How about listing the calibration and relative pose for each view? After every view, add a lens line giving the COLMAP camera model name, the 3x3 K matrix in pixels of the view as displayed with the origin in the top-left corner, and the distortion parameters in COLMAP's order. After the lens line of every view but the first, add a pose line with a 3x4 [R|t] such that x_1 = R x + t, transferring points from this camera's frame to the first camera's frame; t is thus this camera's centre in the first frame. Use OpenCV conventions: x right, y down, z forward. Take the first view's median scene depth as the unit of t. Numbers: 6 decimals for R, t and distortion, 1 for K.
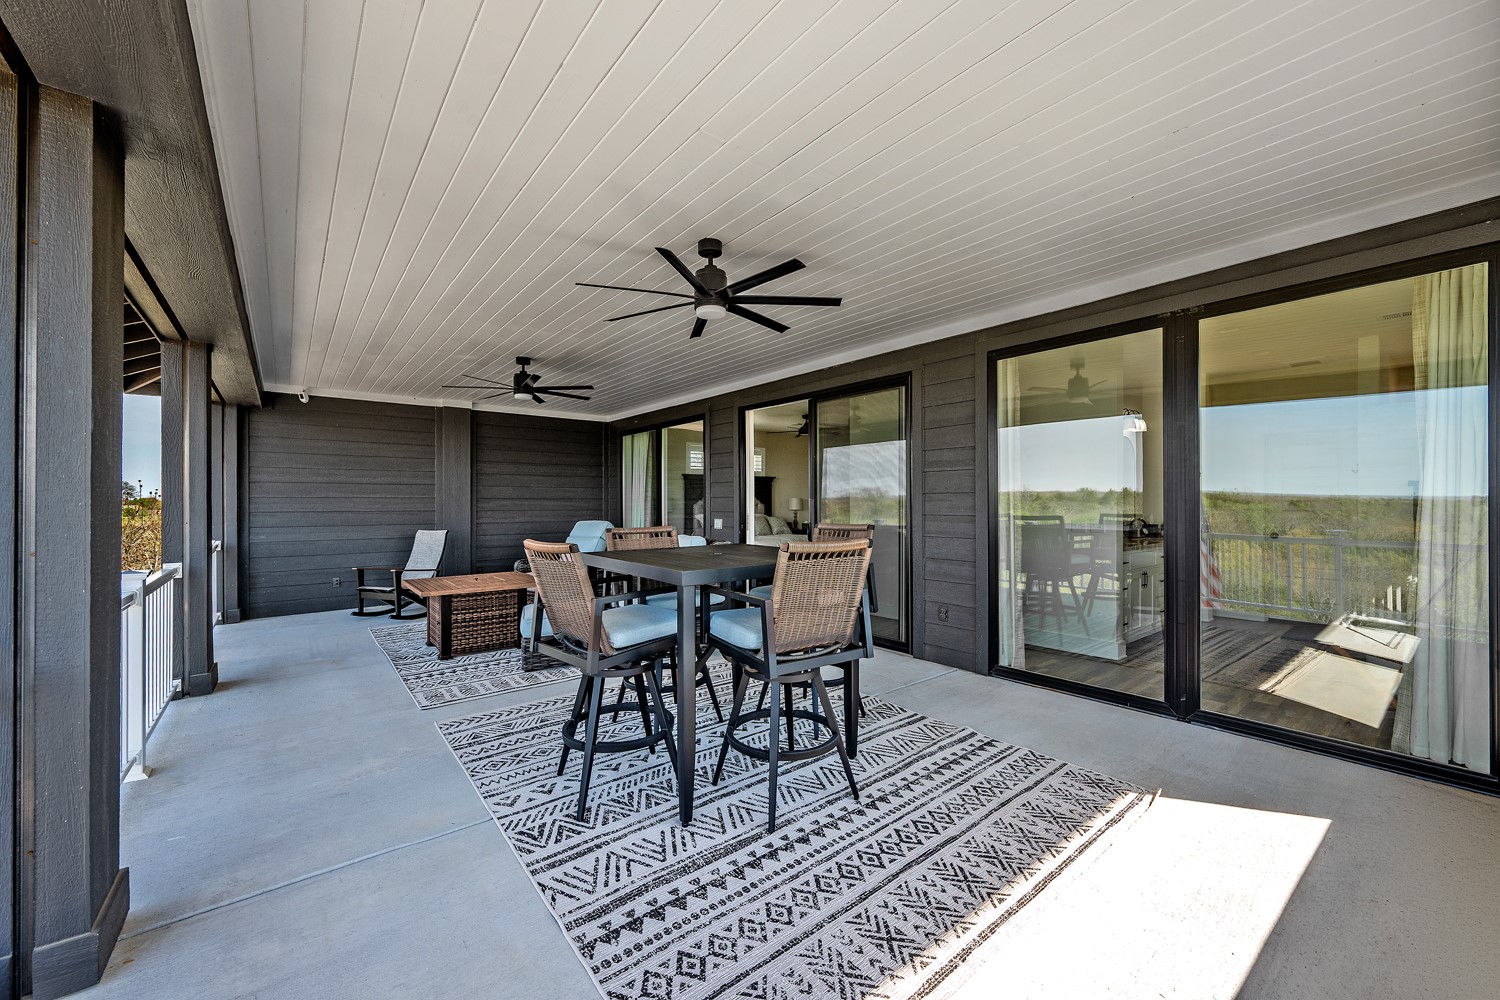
lens RADIAL K [[583.1, 0, 750.0], [0, 583.1, 503.2], [0, 0, 1]] dist [0.000681, -0.000065]
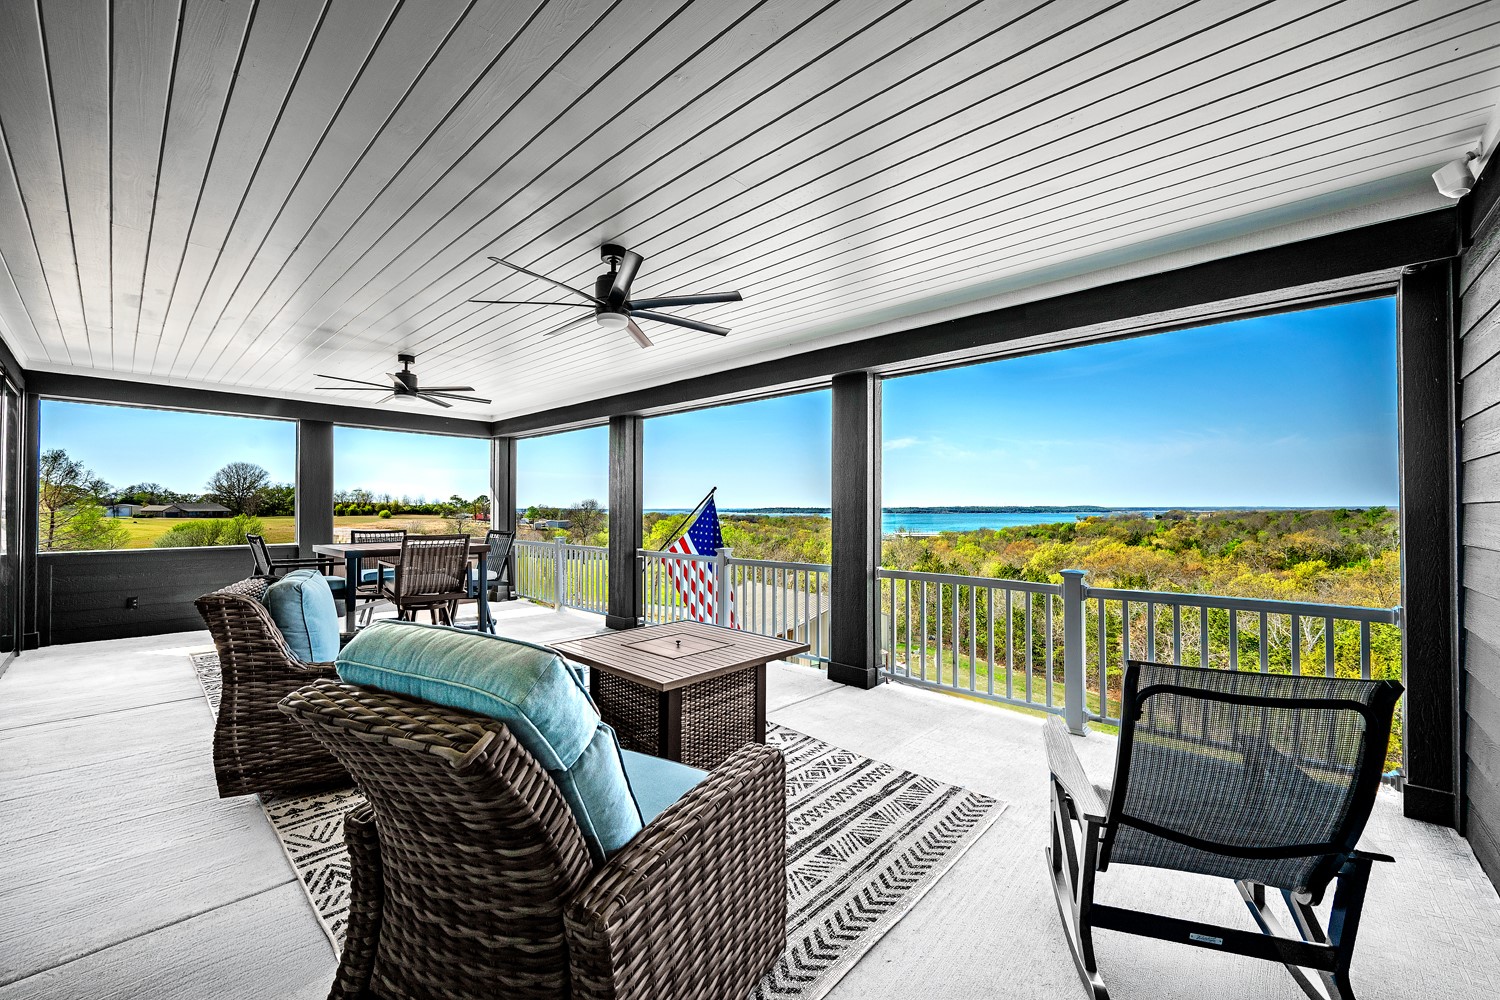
lens RADIAL K [[583.1, 0, 750.0], [0, 583.1, 503.2], [0, 0, 1]] dist [0.000681, -0.000065]
pose [[-0.985056, -0.000420, -0.172237, -0.075460], [0.001418, 0.999943, -0.010549, -0.011320], [0.172231, -0.010635, -0.984999, 1.781942]]
